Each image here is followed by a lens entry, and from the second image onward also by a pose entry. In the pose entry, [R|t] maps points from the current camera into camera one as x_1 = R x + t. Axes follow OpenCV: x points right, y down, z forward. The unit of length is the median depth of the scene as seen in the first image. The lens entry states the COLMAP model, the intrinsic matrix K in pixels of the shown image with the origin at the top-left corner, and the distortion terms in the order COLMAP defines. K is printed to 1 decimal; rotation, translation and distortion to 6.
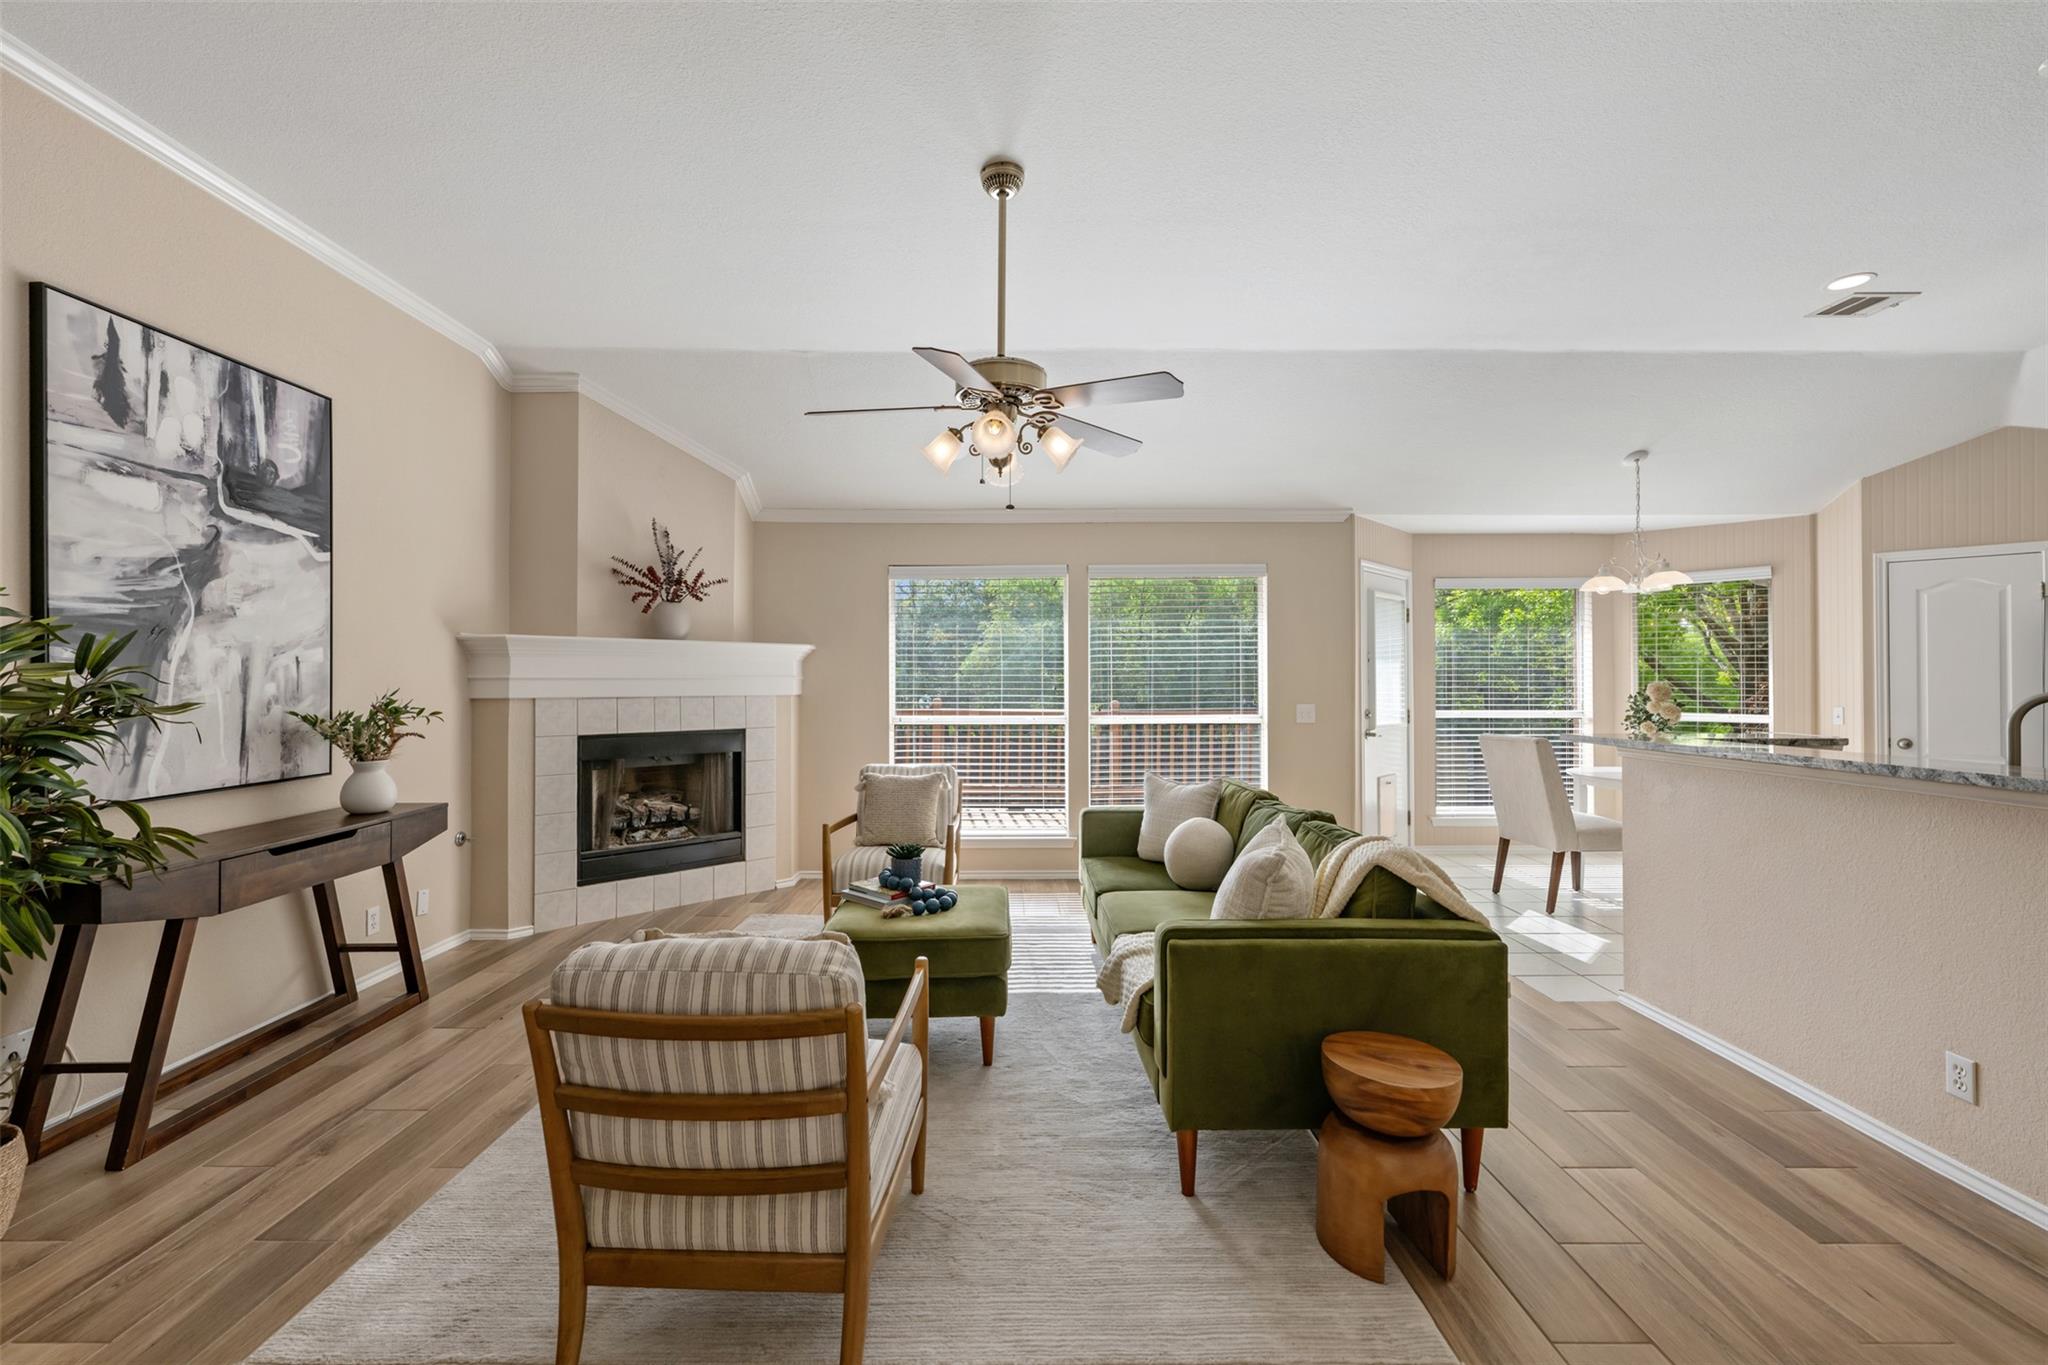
lens RADIAL K [[836.6, 0, 1015.7], [0, 836.6, 671.0], [0, 0, 1]] dist [-0.003028, -0.000025]
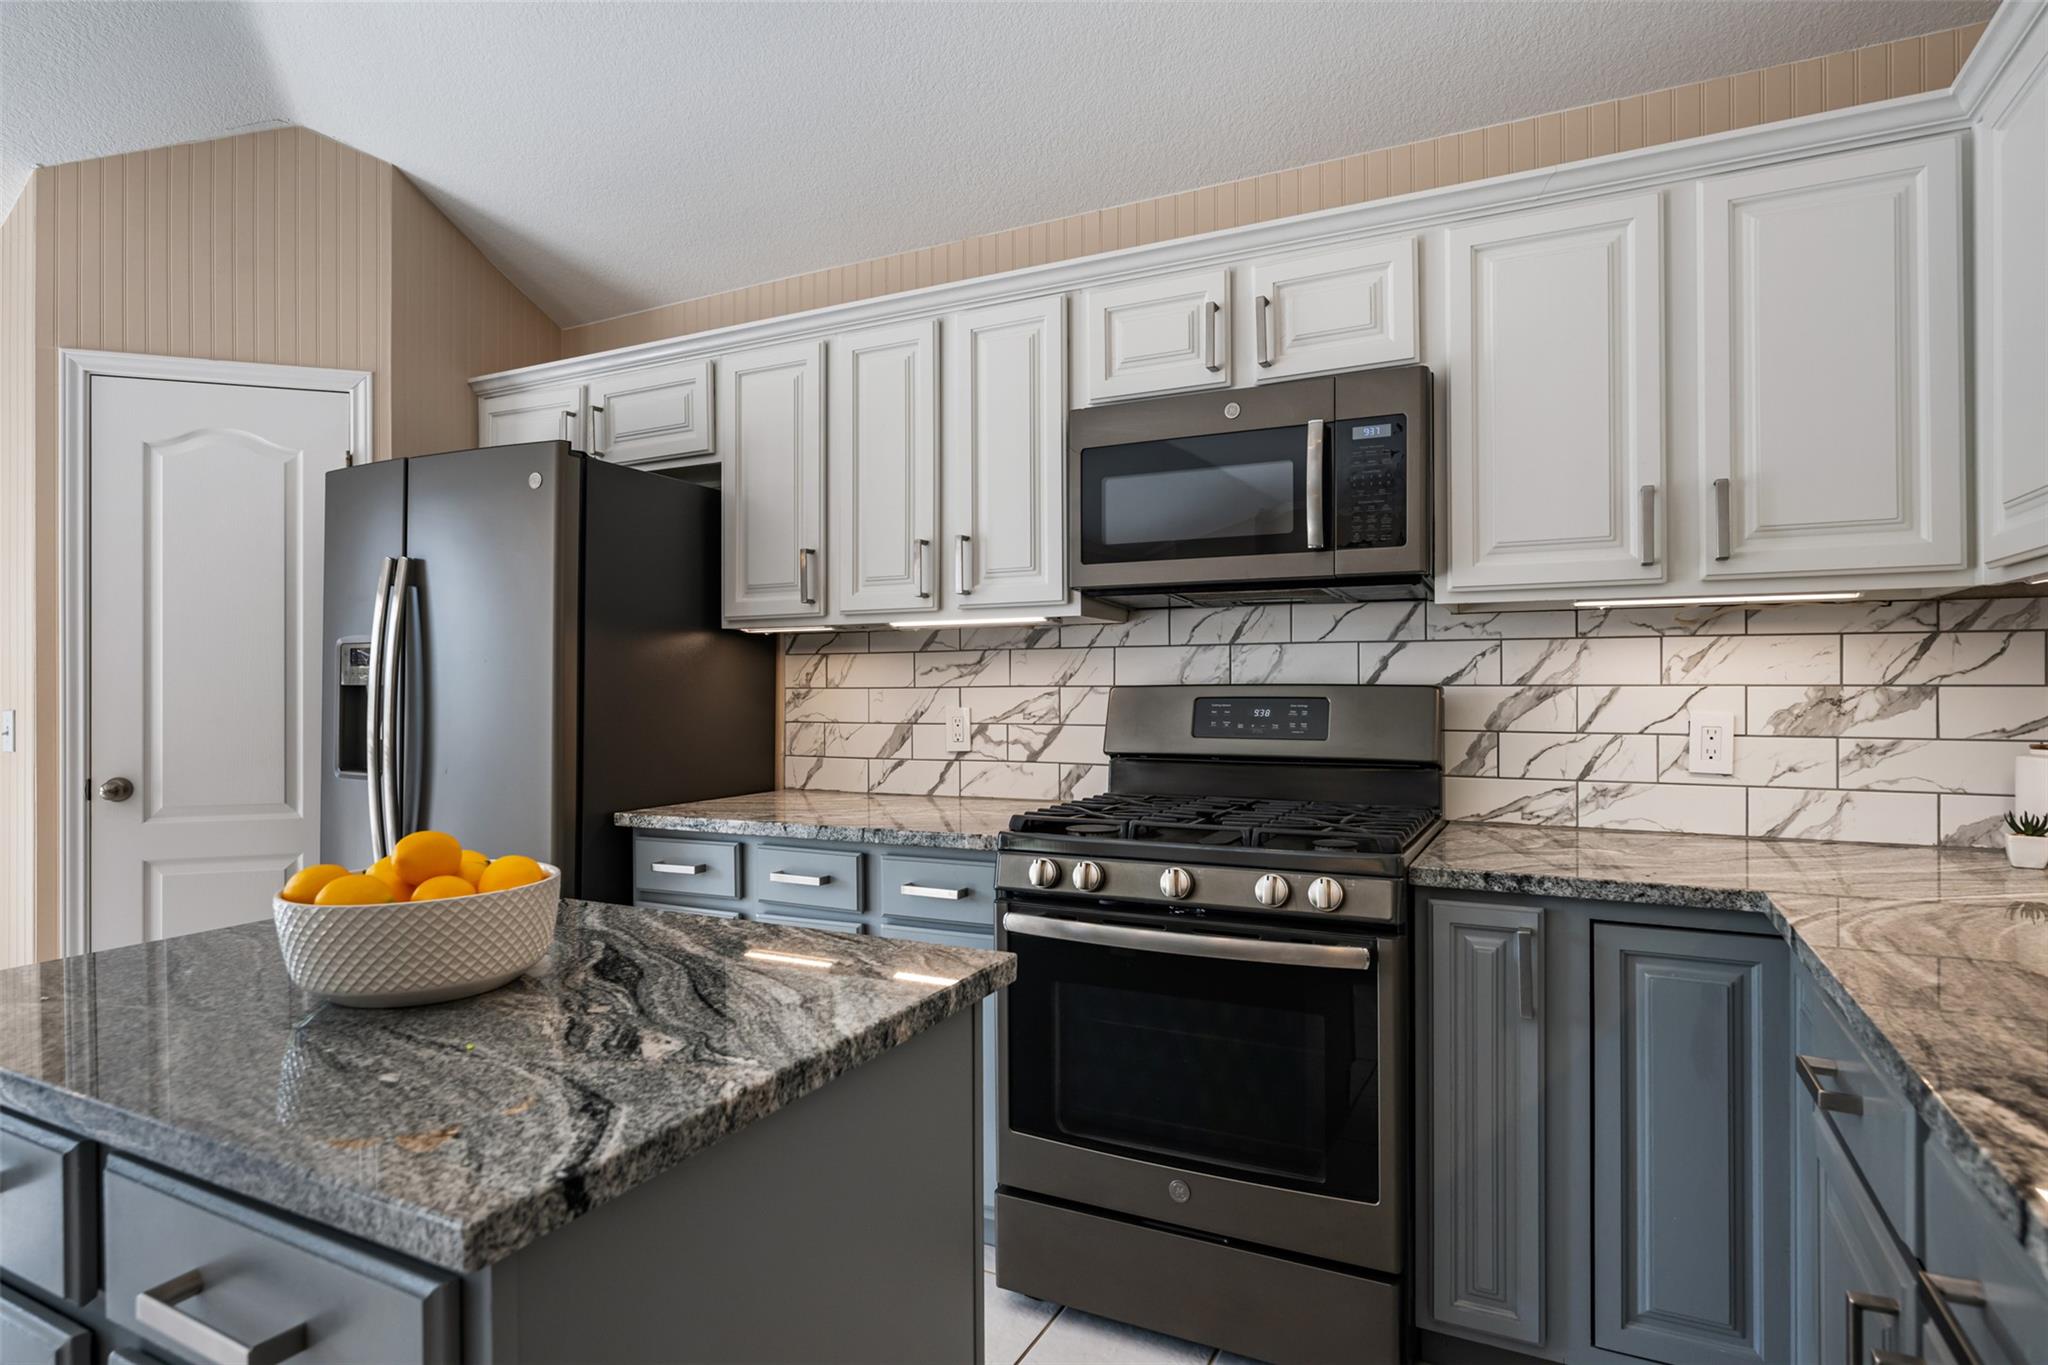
lens RADIAL K [[1100.7, 0, 1021.1], [0, 1100.7, 681.4], [0, 0, 1]] dist [-0.003264, 0.000023]
pose [[0.452645, 0.000719, 0.891691, 0.912511], [-0.005914, 0.999980, 0.002196, 0.030632], [-0.891671, -0.006268, 0.452640, 0.375918]]
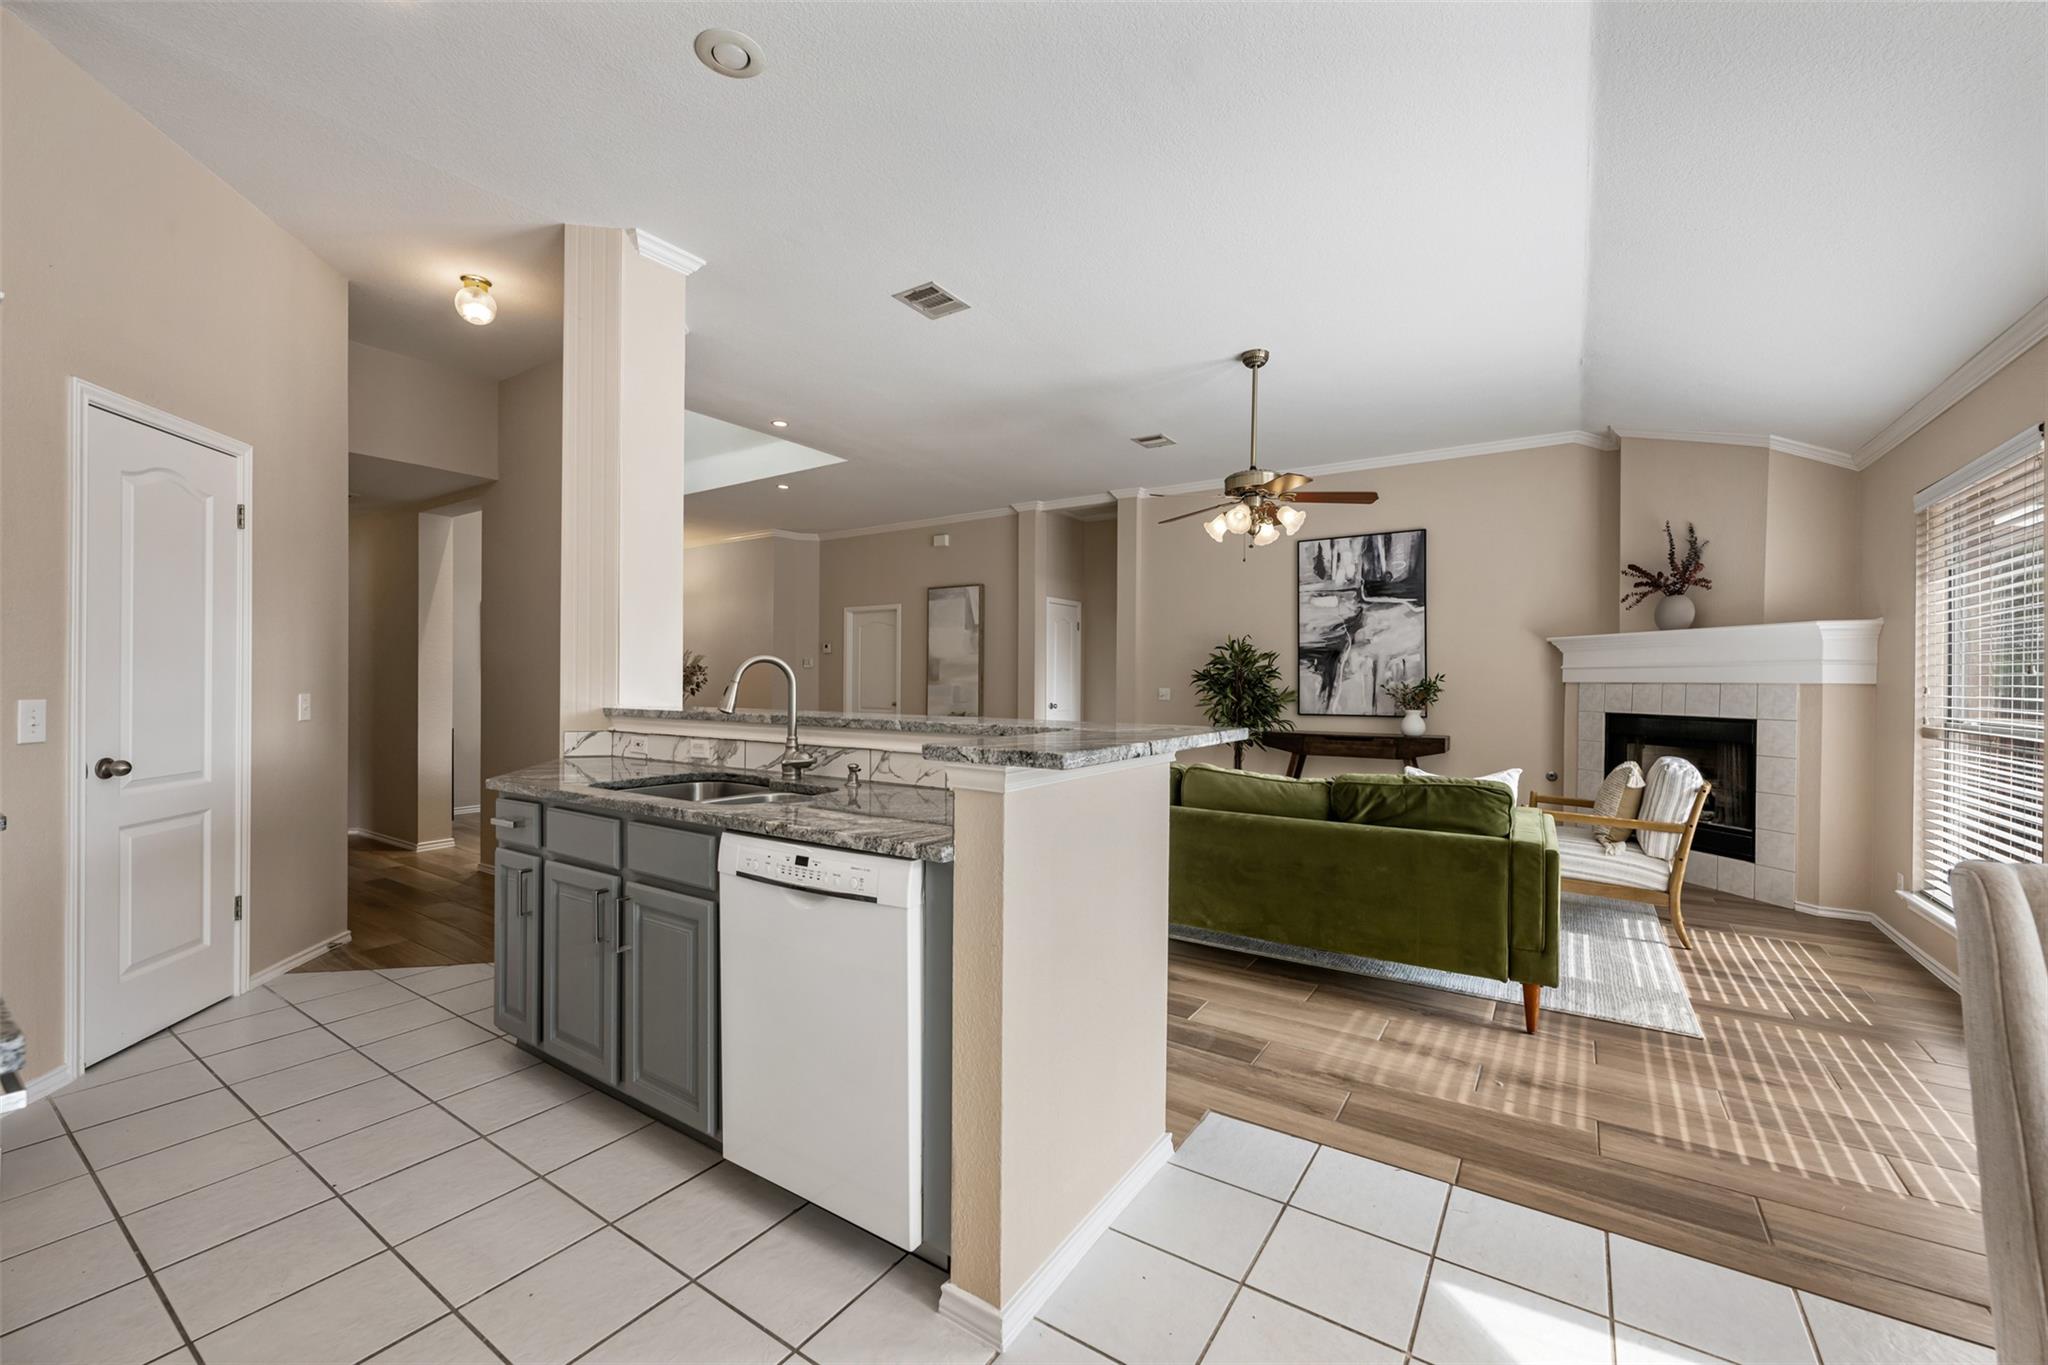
lens RADIAL K [[812.8, 0, 1023.0], [0, 812.8, 685.4], [0, 0, 1]] dist [-0.003929, 0.001361]
pose [[-0.556150, 0.000947, -0.831082, 1.031704], [0.004091, 0.999990, -0.001598, 0.036369], [0.831072, -0.004289, -0.556148, 0.991699]]
